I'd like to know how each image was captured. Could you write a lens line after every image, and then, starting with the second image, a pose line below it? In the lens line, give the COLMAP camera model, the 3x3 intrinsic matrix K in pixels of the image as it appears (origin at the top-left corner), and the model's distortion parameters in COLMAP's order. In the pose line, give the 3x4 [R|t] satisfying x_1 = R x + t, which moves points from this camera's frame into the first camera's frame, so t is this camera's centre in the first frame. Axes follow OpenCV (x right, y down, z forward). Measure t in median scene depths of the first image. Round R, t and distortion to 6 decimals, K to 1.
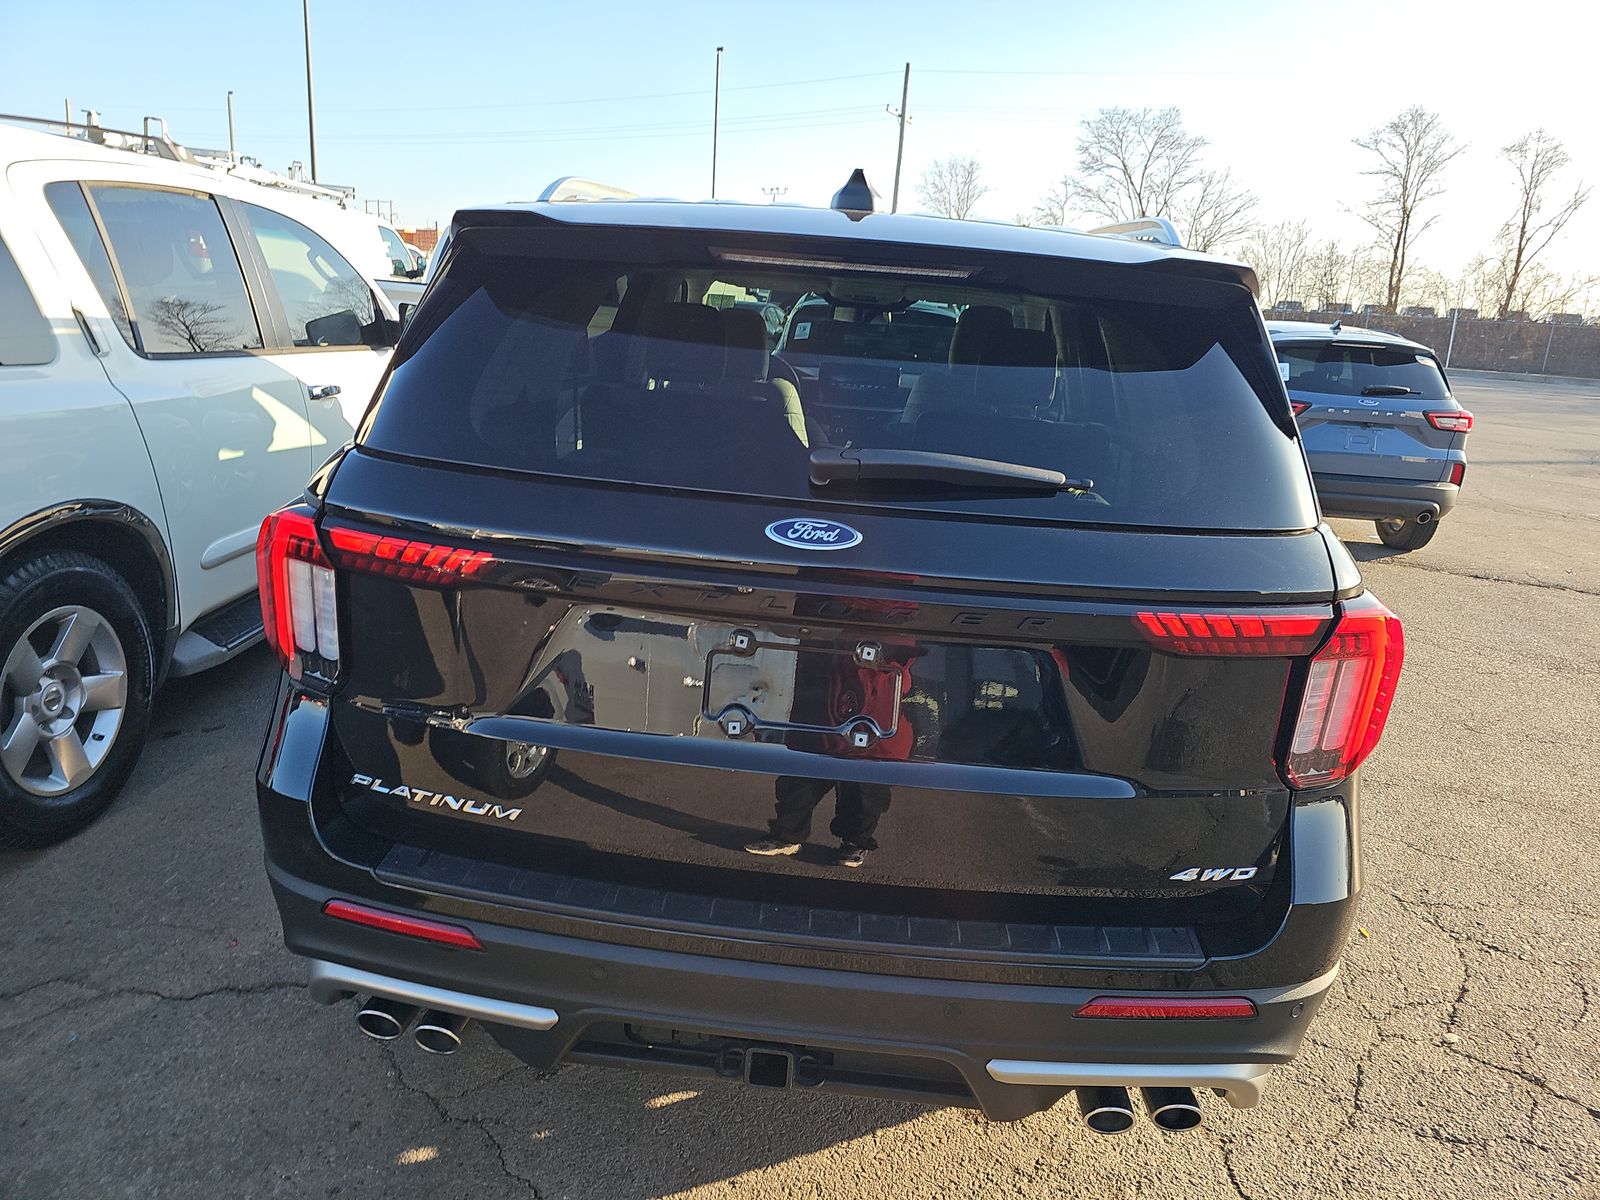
lens RADIAL K [[1079.1, 0, 794.2], [0, 1079.1, 606.2], [0, 0, 1]] dist [0.042480, -0.029323]
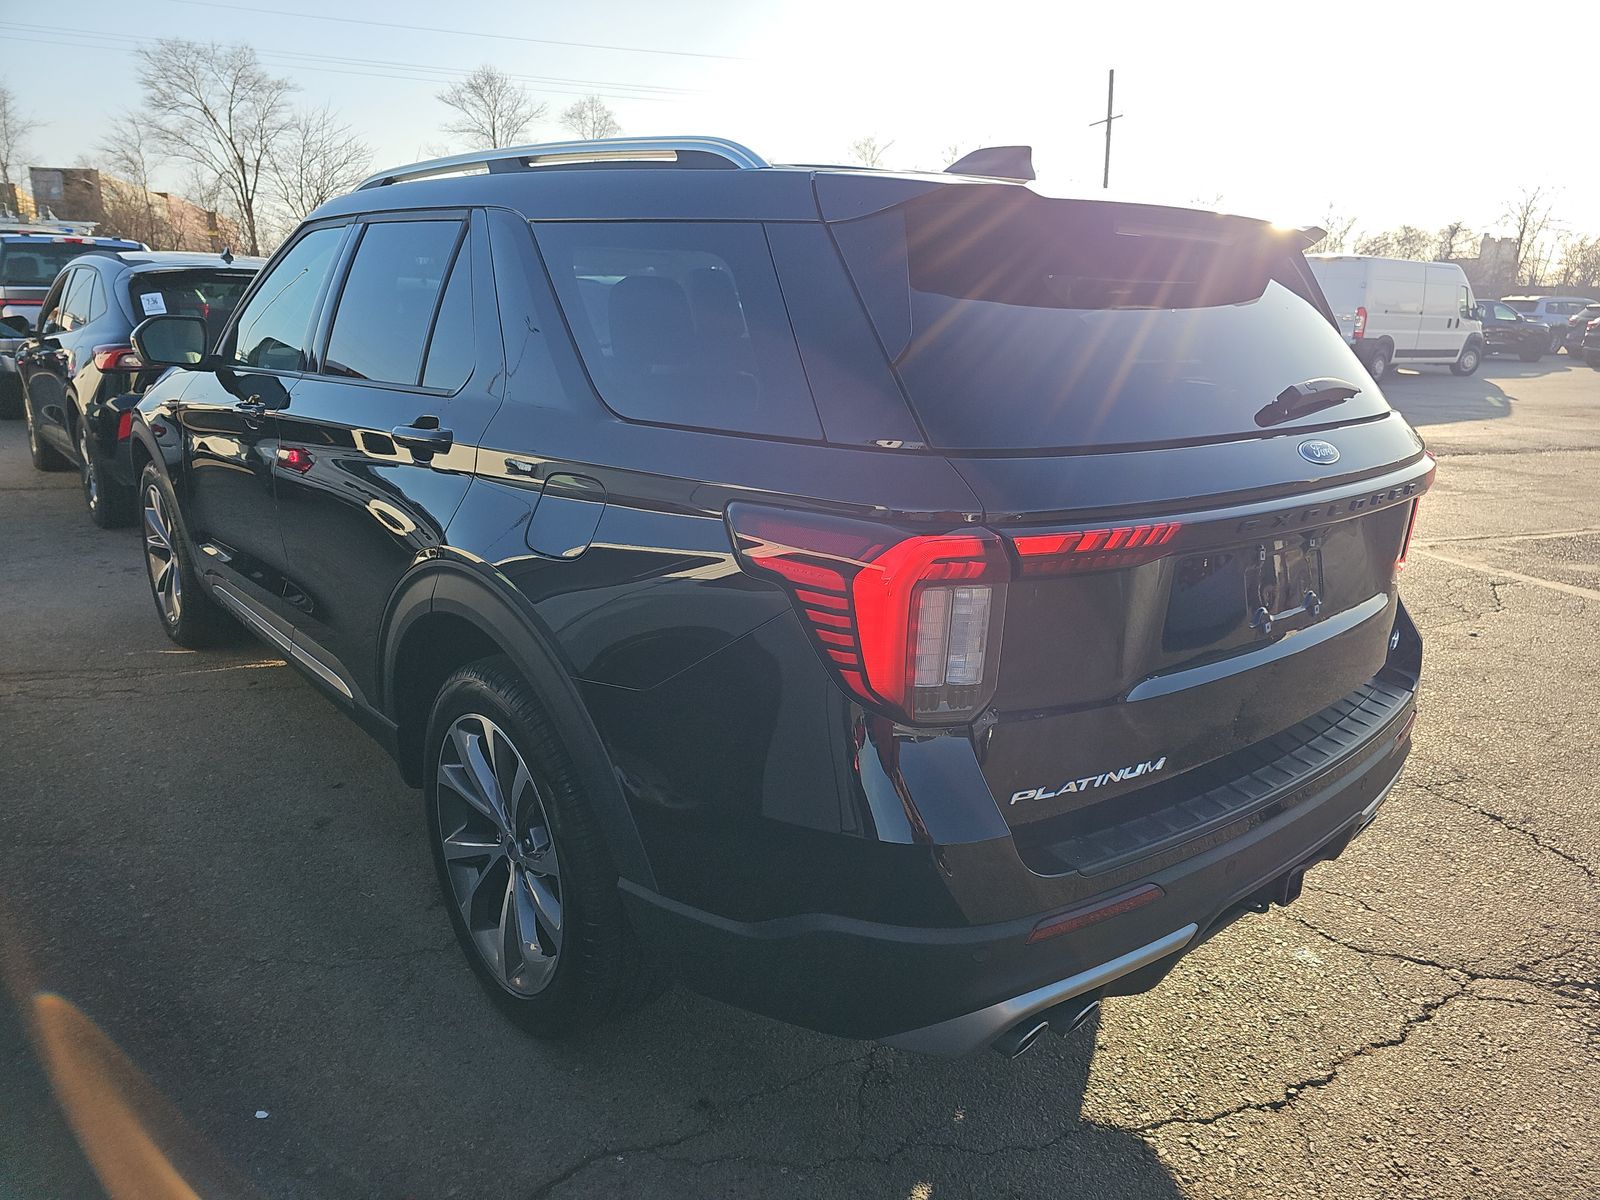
lens RADIAL K [[1079.1, 0, 794.2], [0, 1079.1, 606.2], [0, 0, 1]] dist [0.042480, -0.029323]
pose [[0.679218, -0.257436, 0.687306, -0.111230], [0.229242, 0.964027, 0.134539, -0.016749], [-0.697216, 0.066178, 0.713800, 0.044977]]
